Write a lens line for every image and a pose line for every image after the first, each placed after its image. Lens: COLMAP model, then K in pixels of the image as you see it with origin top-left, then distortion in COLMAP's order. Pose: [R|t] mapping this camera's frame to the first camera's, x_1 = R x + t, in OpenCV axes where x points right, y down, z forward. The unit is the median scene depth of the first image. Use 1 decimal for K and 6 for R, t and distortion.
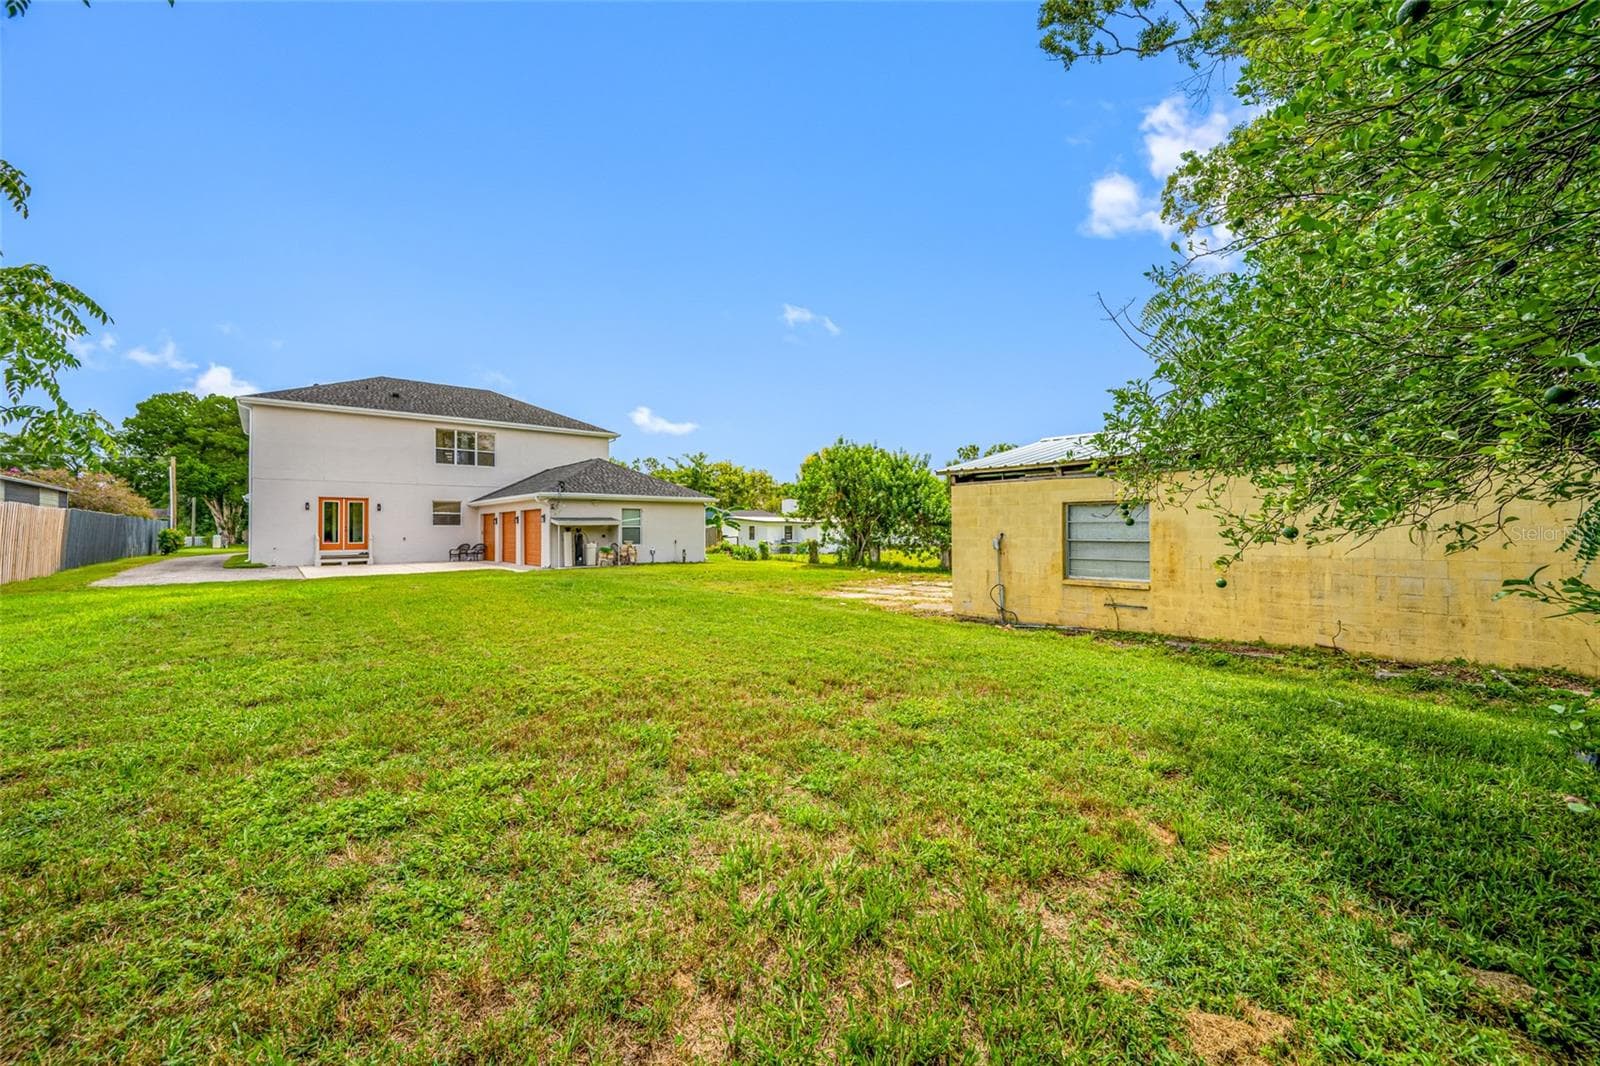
lens RADIAL K [[626.2, 0, 800.0], [0, 626.2, 533.0], [0, 0, 1]] dist [-0.002518, -0.000196]
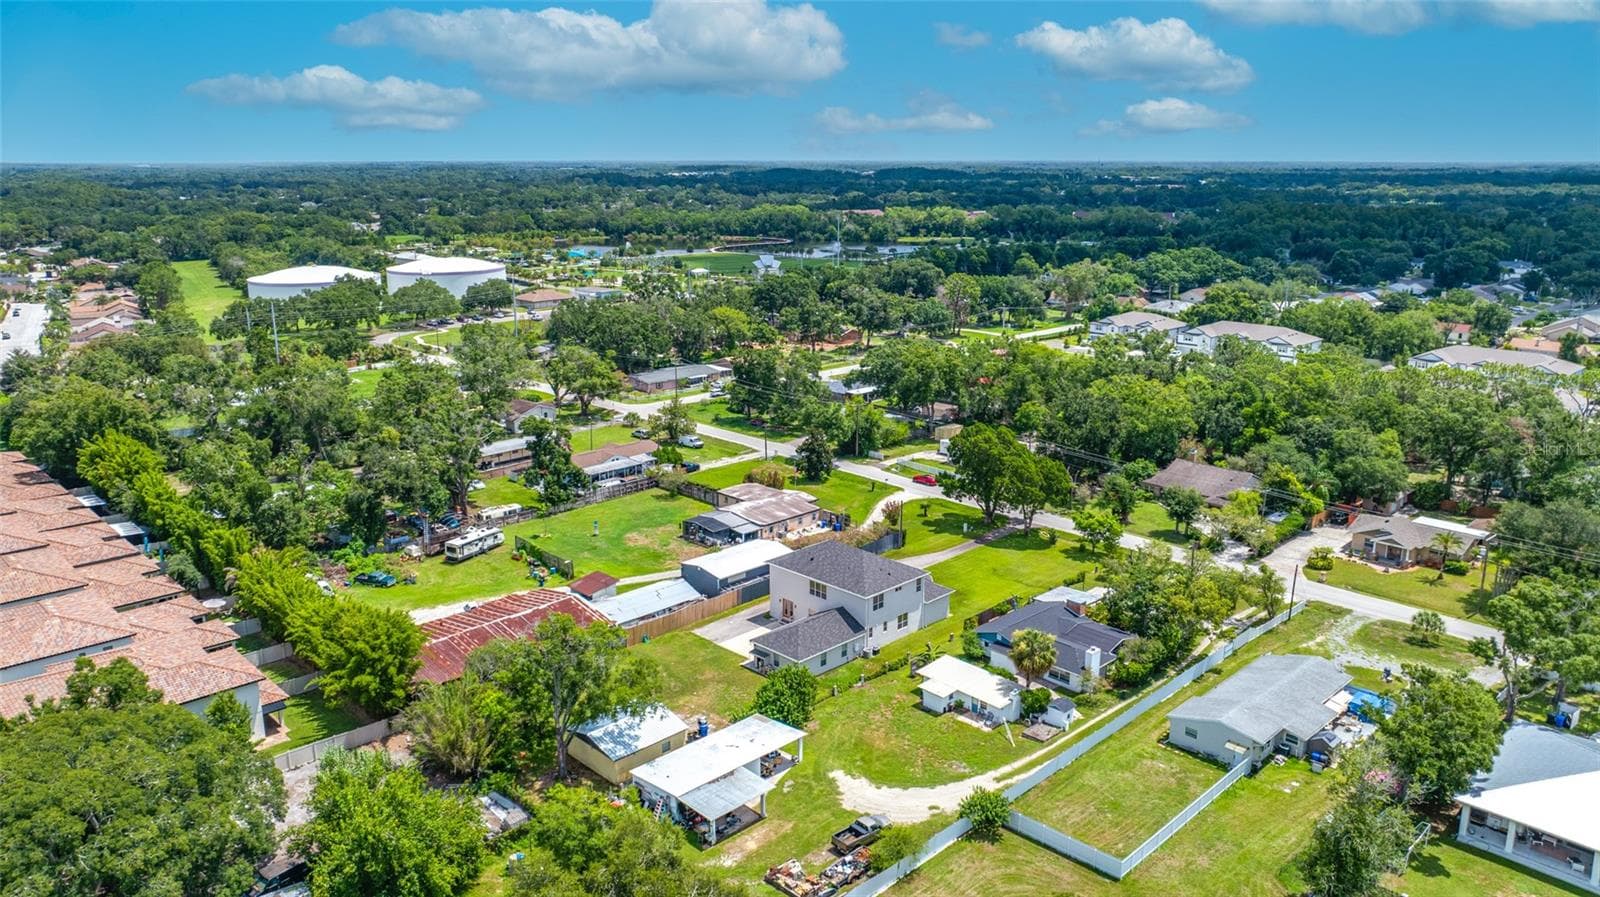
lens RADIAL K [[1124.6, 0, 805.0], [0, 1124.6, 448.9], [0, 0, 1]] dist [-0.027791, 0.019713]
pose [[0.082877, 0.252997, -0.963911, 3.385055], [-0.003163, 0.967300, 0.253615, -1.723112], [0.996555, -0.017970, 0.080968, 0.642657]]
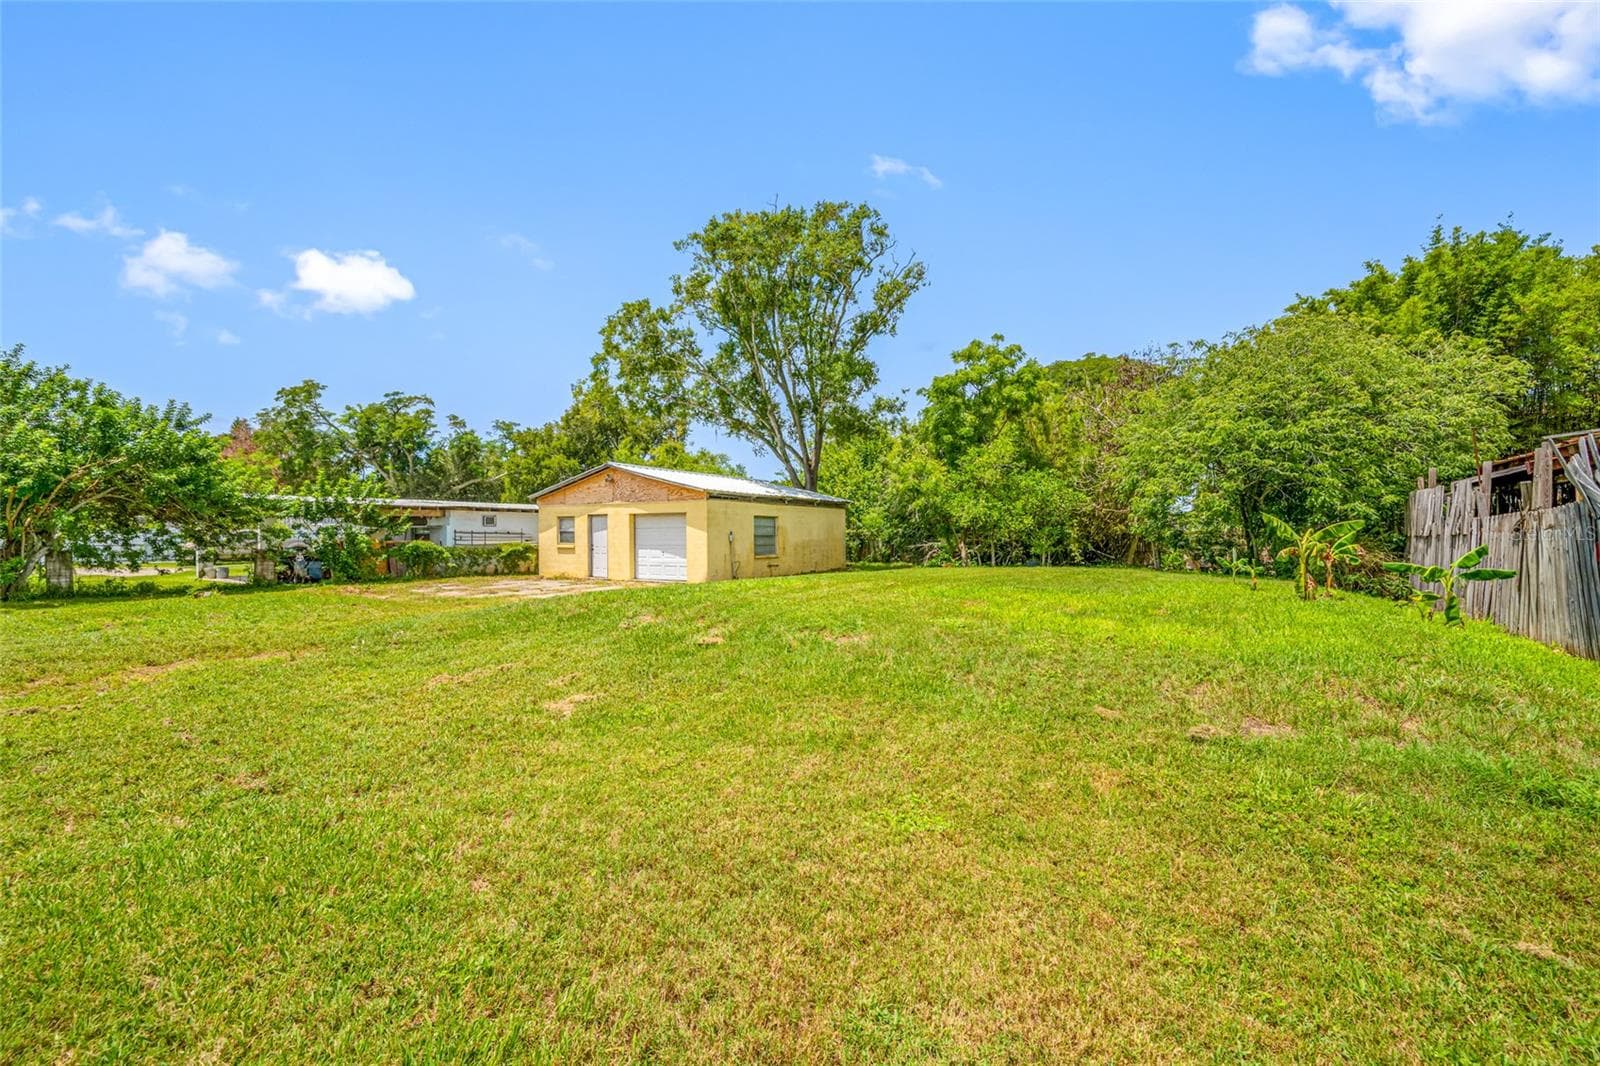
lens RADIAL K [[632.4, 0, 801.9], [0, 632.4, 532.9], [0, 0, 1]] dist [-0.001014, -0.000070]
pose [[-0.282167, 0.011340, 0.959298, -0.493943], [0.006740, 0.999929, -0.009838, 0.007505], [-0.959342, 0.003690, -0.282223, 0.461660]]
